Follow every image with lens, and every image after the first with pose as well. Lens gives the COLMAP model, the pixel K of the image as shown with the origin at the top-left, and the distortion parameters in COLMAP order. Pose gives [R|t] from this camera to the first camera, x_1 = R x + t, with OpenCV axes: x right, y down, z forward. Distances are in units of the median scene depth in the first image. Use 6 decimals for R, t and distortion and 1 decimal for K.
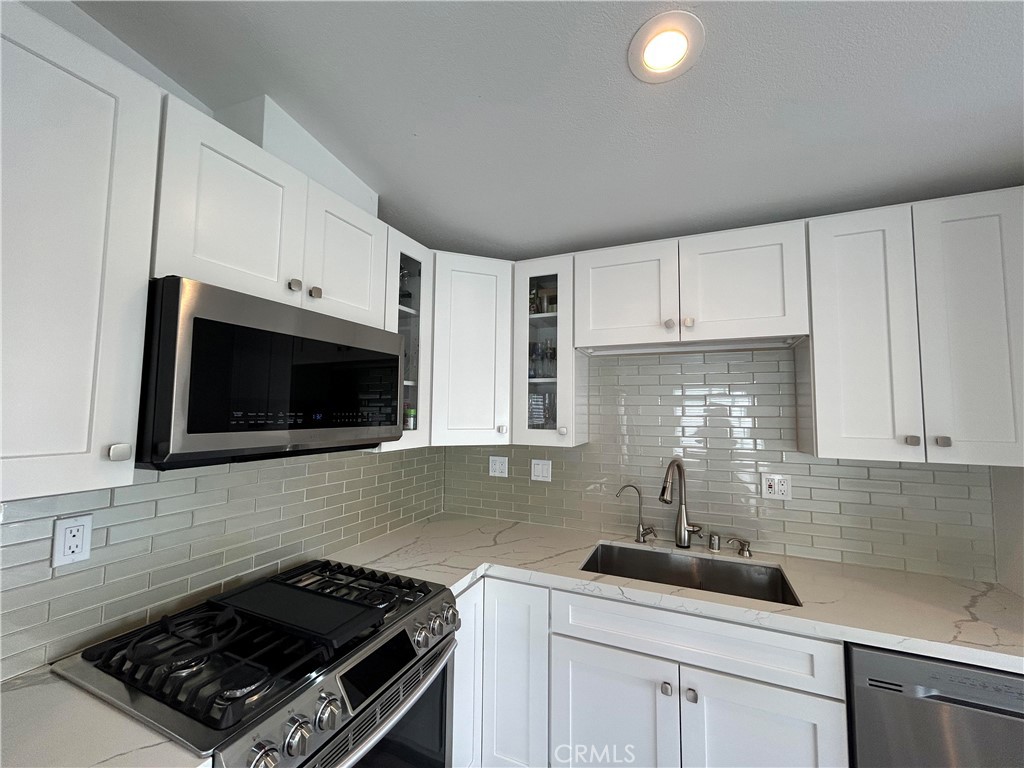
lens RADIAL K [[414.2, 0, 514.0], [0, 414.2, 381.3], [0, 0, 1]] dist [-0.002433, 0.001527]
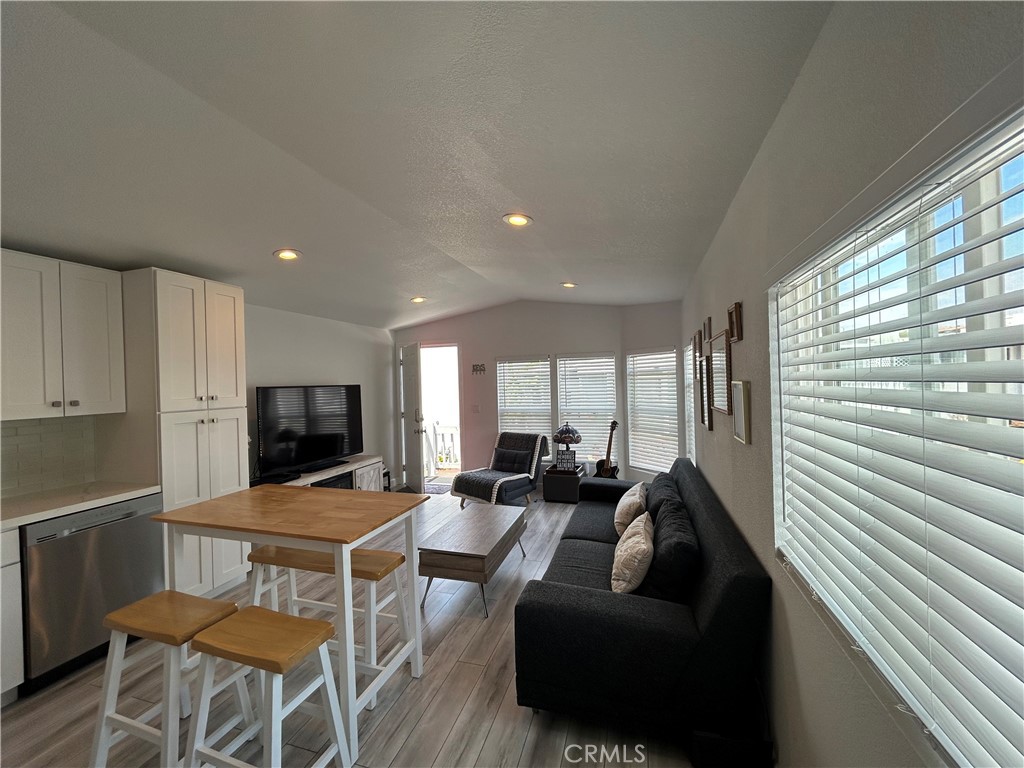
lens RADIAL K [[414.2, 0, 515.9], [0, 414.2, 381.9], [0, 0, 1]] dist [-0.002433, 0.001527]
pose [[-0.126070, -0.007343, 0.991994, -0.807708], [-0.038724, 0.999247, 0.002476, -0.020025], [-0.991265, -0.038102, -0.126259, -0.544241]]
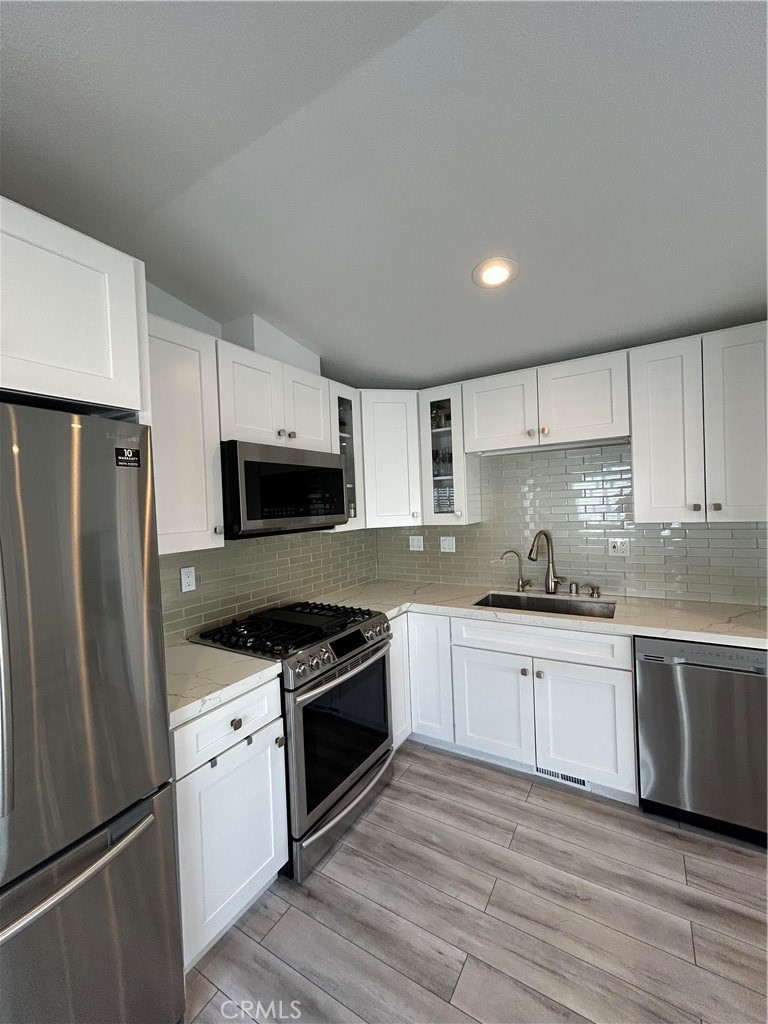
lens RADIAL K [[414.2, 0, 388.0], [0, 414.2, 511.1], [0, 0, 1]] dist [-0.002433, 0.001527]
pose [[0.990157, -0.047627, -0.131606, 0.077503], [0.059229, 0.994559, 0.085697, -0.026168], [0.126808, -0.092649, 0.987591, -0.477594]]
